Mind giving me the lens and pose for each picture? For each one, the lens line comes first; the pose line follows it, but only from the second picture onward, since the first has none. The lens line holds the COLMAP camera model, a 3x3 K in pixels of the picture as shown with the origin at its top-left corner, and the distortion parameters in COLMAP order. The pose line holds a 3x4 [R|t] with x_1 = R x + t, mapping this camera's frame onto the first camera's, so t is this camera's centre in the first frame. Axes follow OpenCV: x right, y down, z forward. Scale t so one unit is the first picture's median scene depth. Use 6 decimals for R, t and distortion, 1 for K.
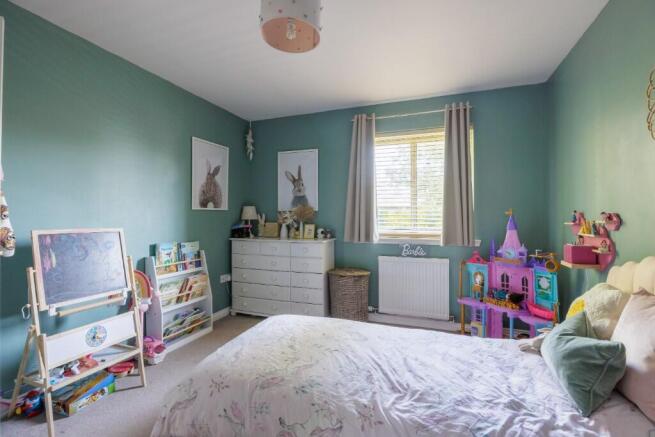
lens RADIAL K [[294.6, 0, 327.5], [0, 294.6, 218.5], [0, 0, 1]] dist [-0.003079, 0.000000]
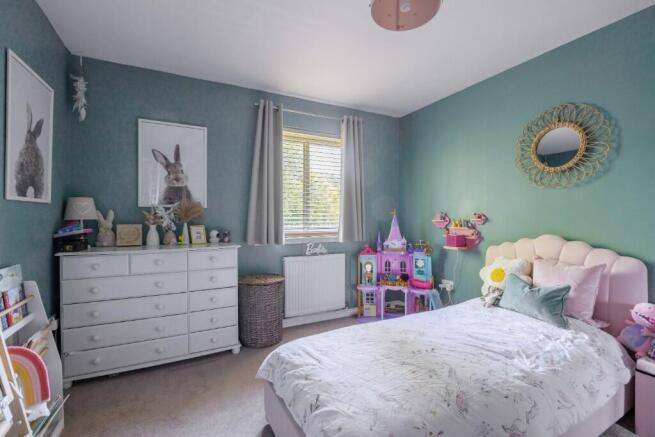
lens RADIAL K [[294.6, 0, 327.5], [0, 294.6, 218.5], [0, 0, 1]] dist [-0.003079, 0.000000]
pose [[0.672893, -0.003696, 0.739730, -0.441893], [0.001461, 0.999992, 0.003668, -0.000787], [-0.739738, -0.001387, 0.672893, 0.275299]]
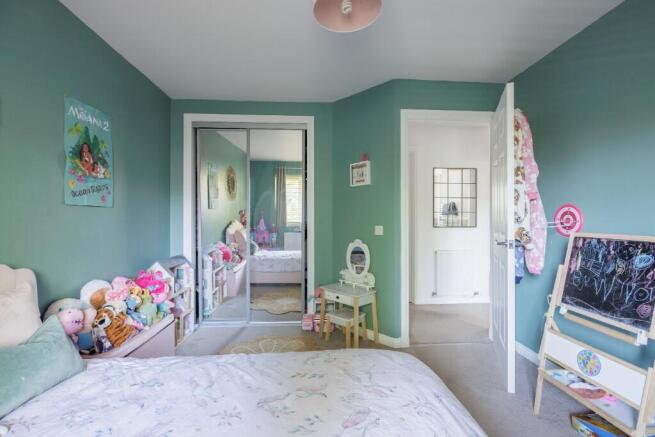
lens RADIAL K [[294.6, 0, 327.5], [0, 294.6, 218.5], [0, 0, 1]] dist [-0.003079, 0.000000]
pose [[-0.916144, -0.003214, -0.400835, 0.129673], [-0.003702, 0.999993, 0.000442, -0.003192], [0.400831, 0.001888, -0.916150, 0.842055]]
